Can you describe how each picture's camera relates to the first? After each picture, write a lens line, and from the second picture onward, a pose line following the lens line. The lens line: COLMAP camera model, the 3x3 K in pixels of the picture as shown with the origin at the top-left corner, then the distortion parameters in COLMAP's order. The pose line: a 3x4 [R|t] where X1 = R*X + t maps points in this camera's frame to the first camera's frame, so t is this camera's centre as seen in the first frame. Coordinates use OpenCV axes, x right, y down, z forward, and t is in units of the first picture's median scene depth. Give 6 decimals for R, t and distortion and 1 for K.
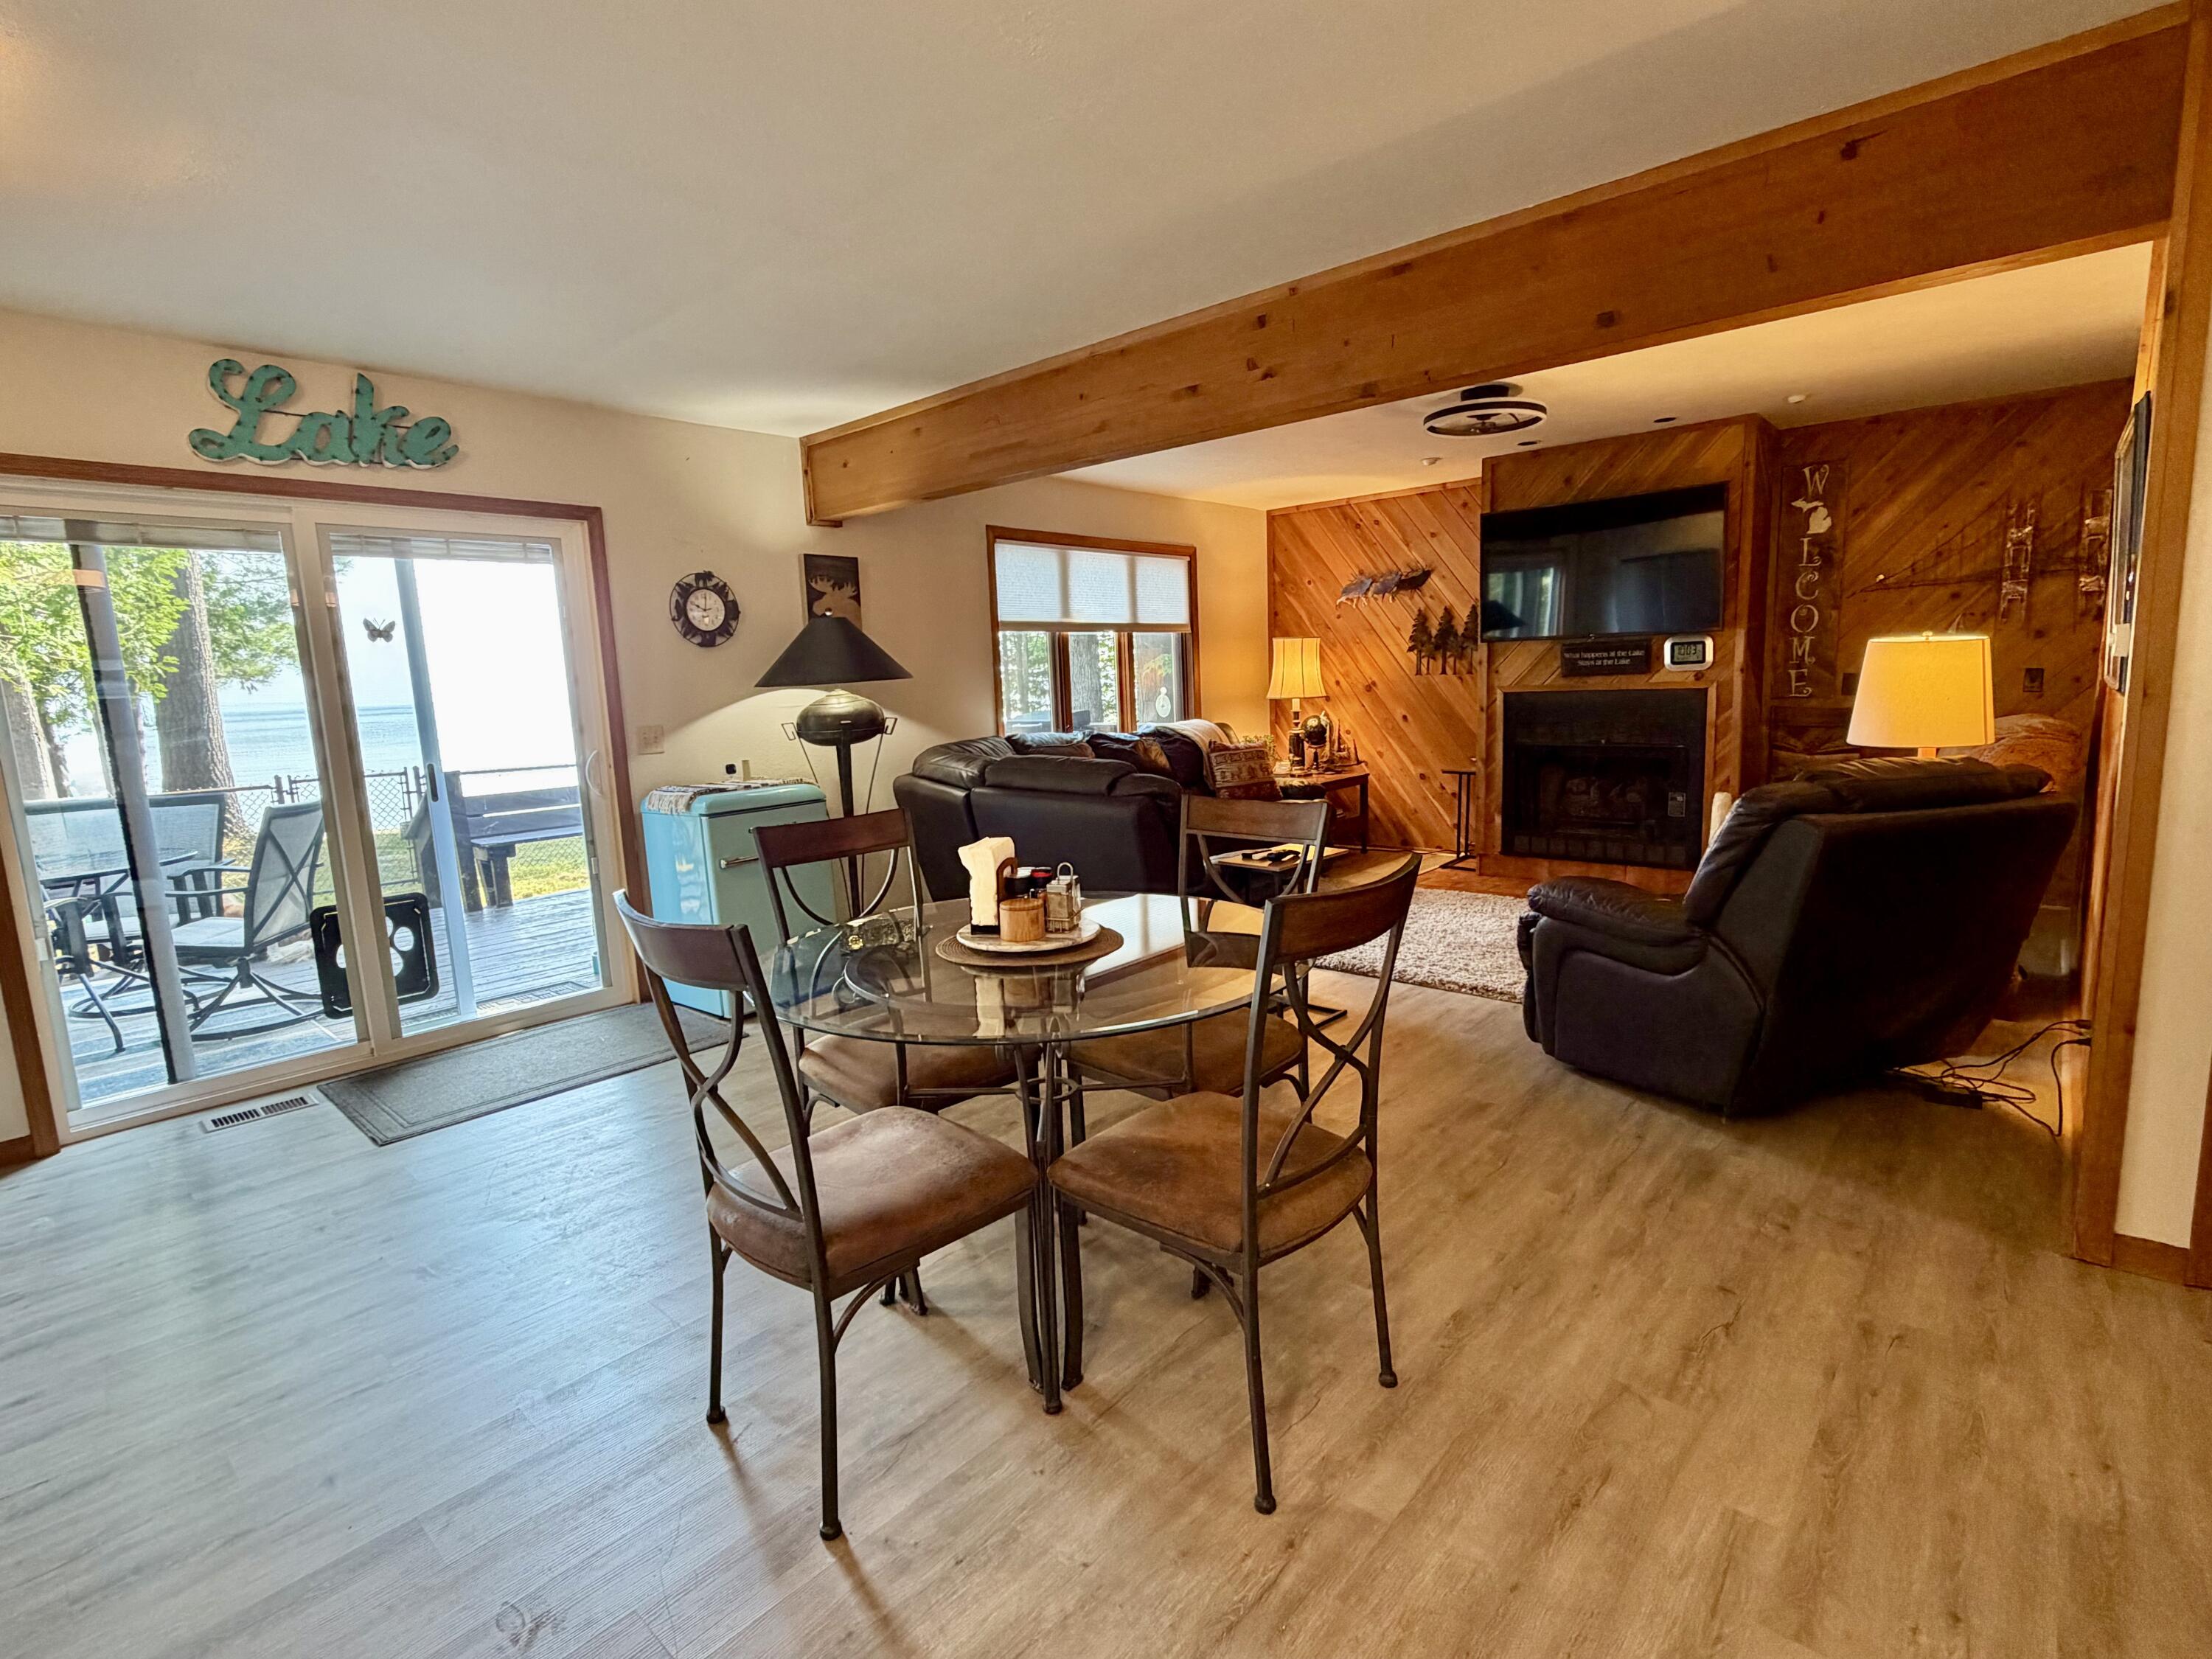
lens RADIAL K [[1064.2, 0, 1102.4], [0, 1064.2, 834.4], [0, 0, 1]] dist [-0.000693, 0.000338]
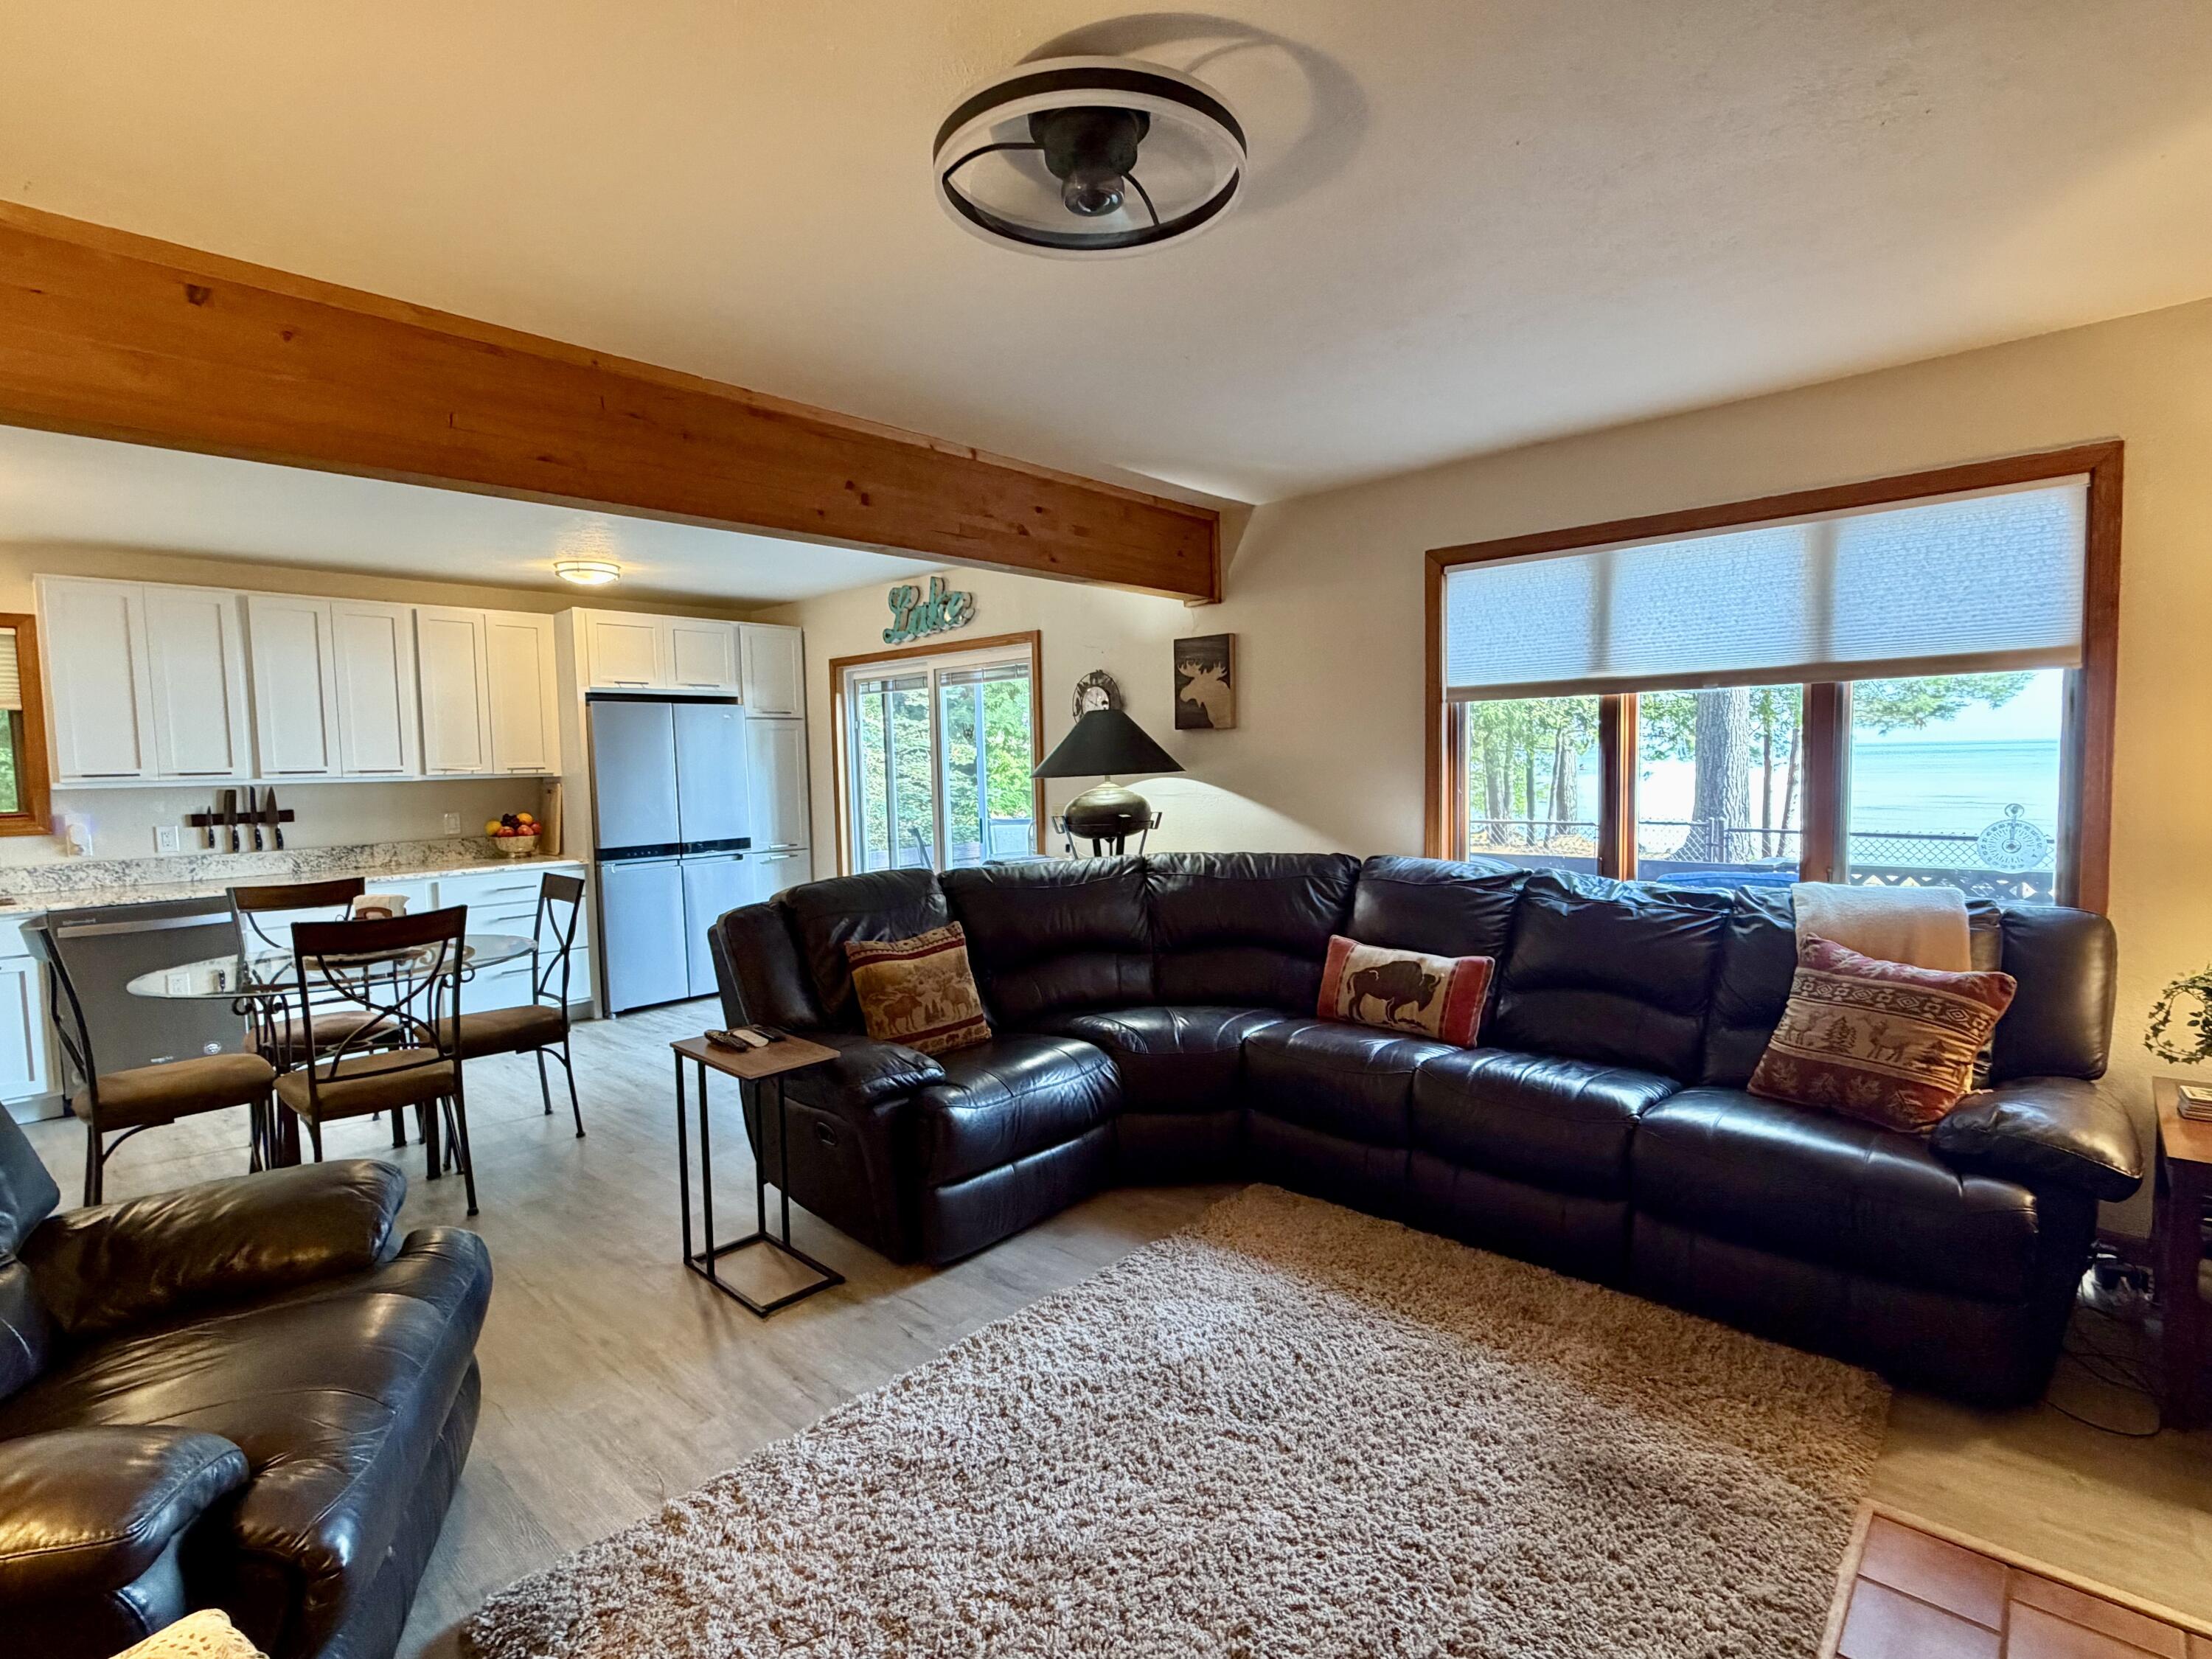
lens RADIAL K [[1064.2, 0, 1108.2], [0, 1064.2, 832.4], [0, 0, 1]] dist [-0.000693, 0.000338]
pose [[-0.010399, 0.108853, -0.994003, 0.593382], [-0.124561, 0.986174, 0.109299, -0.160360], [0.992157, 0.124951, 0.003304, 0.812760]]
